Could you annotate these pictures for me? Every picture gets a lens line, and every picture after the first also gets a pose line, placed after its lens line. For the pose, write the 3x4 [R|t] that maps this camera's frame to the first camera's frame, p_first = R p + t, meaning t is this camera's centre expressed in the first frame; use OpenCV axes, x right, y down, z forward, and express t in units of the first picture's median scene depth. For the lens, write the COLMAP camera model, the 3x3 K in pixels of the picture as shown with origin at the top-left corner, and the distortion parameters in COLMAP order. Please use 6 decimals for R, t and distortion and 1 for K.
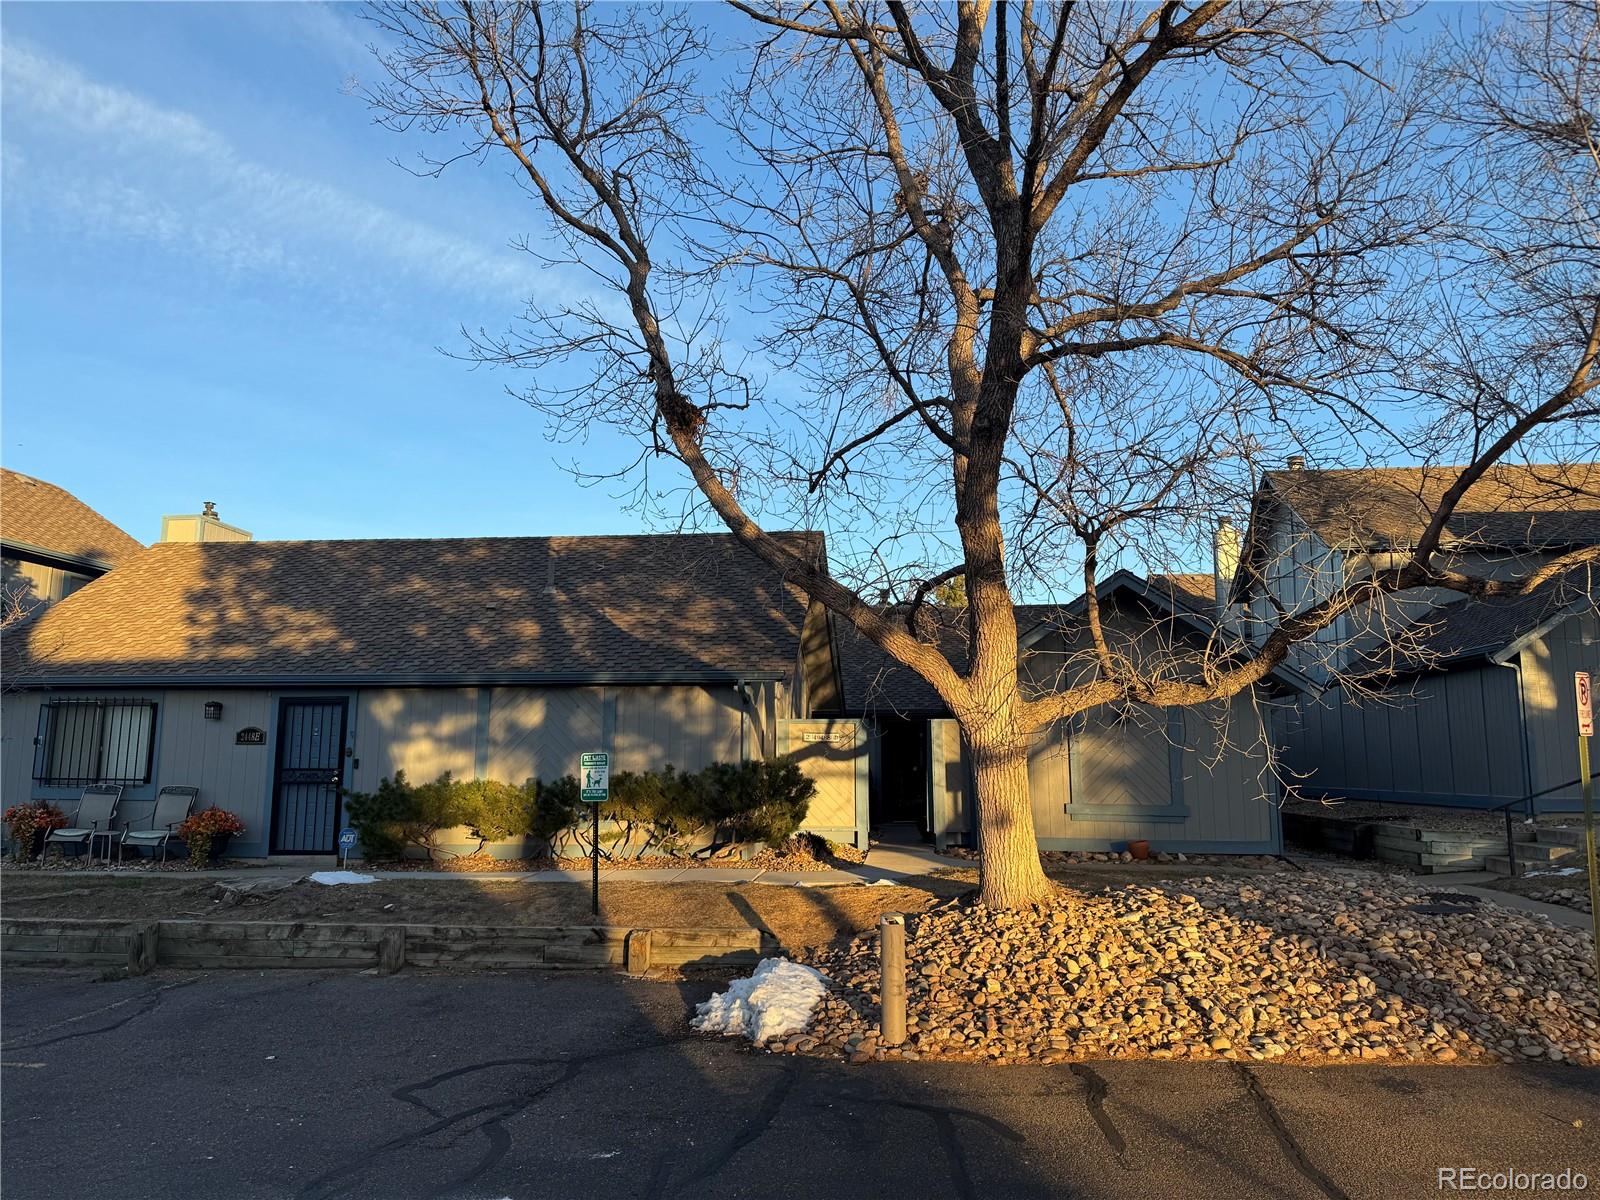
lens RADIAL K [[1128.6, 0, 800.0], [0, 1128.6, 600.0], [0, 0, 1]] dist [0.125377, -0.153487]
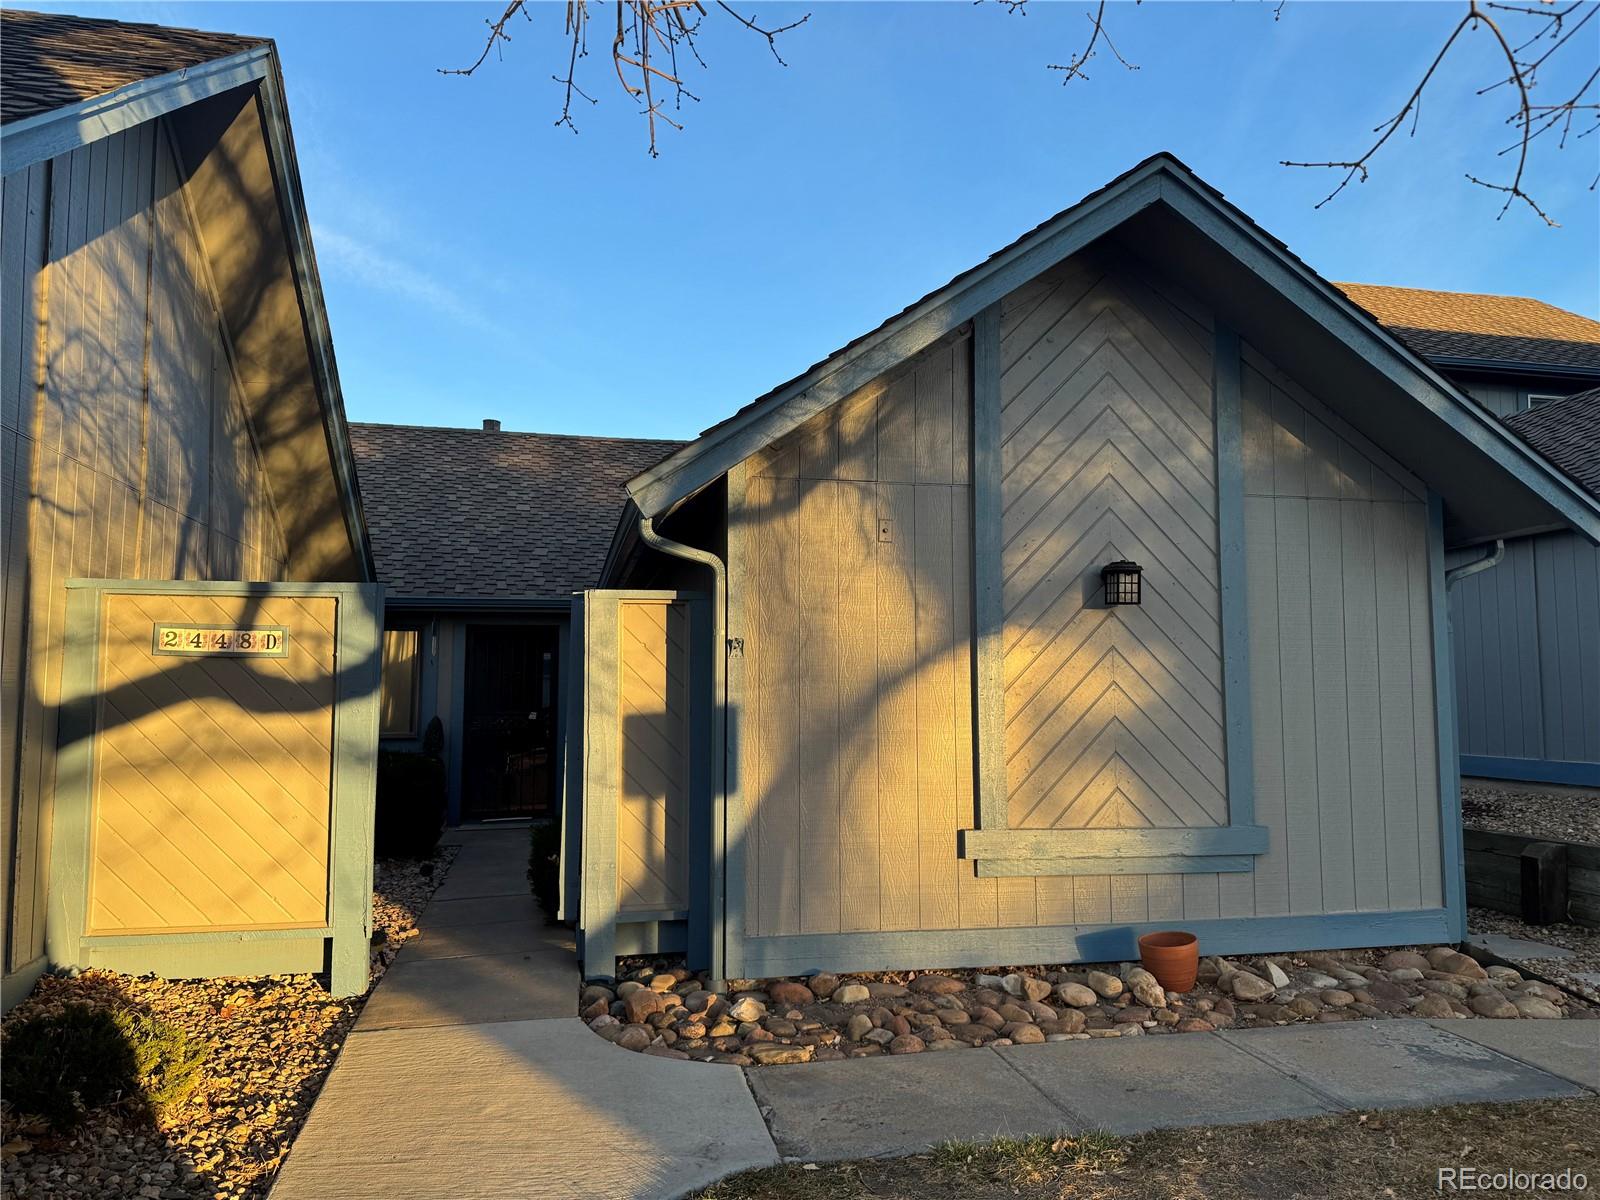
lens RADIAL K [[1128.6, 0, 800.0], [0, 1128.6, 600.0], [0, 0, 1]] dist [0.125377, -0.153487]
pose [[0.953524, 0.024640, 0.300309, 0.075377], [-0.038927, 0.998372, 0.041681, 0.092457], [-0.298793, -0.051434, 0.952931, 0.659337]]
